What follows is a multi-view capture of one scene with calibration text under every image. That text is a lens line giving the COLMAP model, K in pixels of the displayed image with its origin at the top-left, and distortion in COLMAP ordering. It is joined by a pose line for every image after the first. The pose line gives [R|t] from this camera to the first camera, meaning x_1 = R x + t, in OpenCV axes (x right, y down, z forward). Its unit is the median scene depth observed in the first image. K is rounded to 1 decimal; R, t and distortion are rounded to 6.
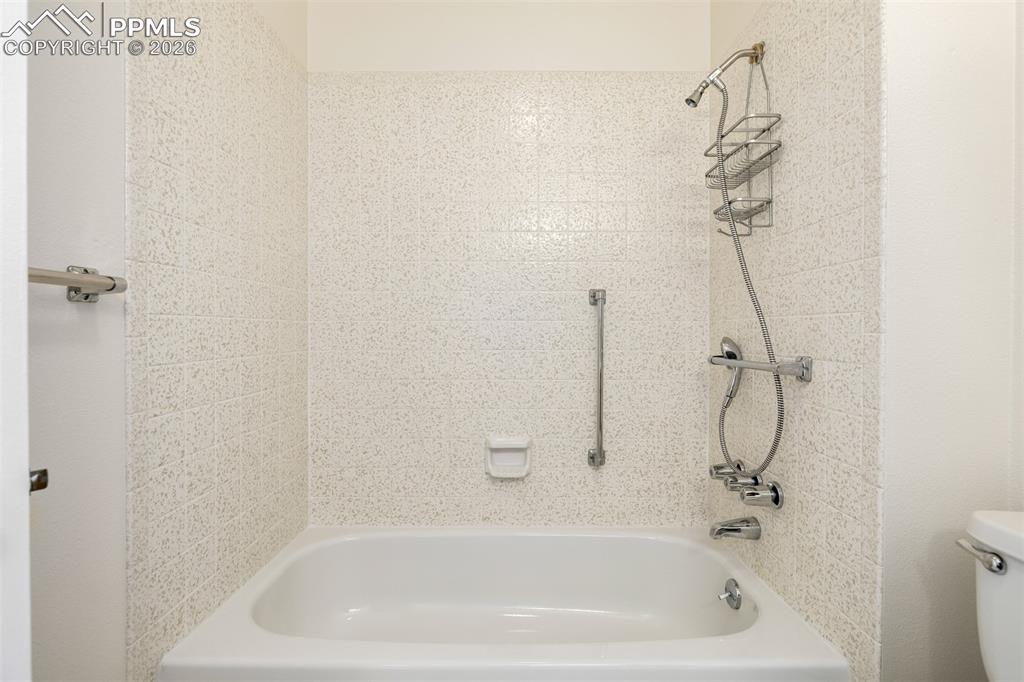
lens RADIAL K [[480.0, 0, 498.5], [0, 480.0, 334.8], [0, 0, 1]] dist [-0.004328, 0.000345]
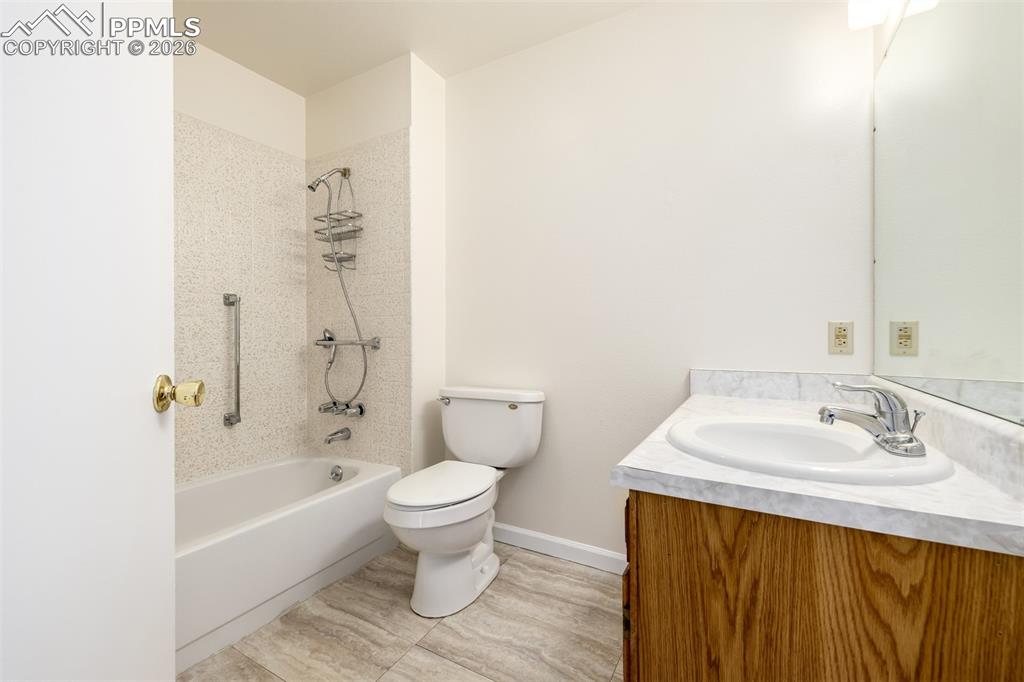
lens RADIAL K [[430.5, 0, 511.9], [0, 430.5, 337.5], [0, 0, 1]] dist [0.001294, 0.000570]
pose [[0.500242, -0.014744, 0.865760, -0.560715], [0.010472, 0.999885, 0.010978, 0.028243], [-0.865822, 0.003574, 0.500339, -0.361197]]
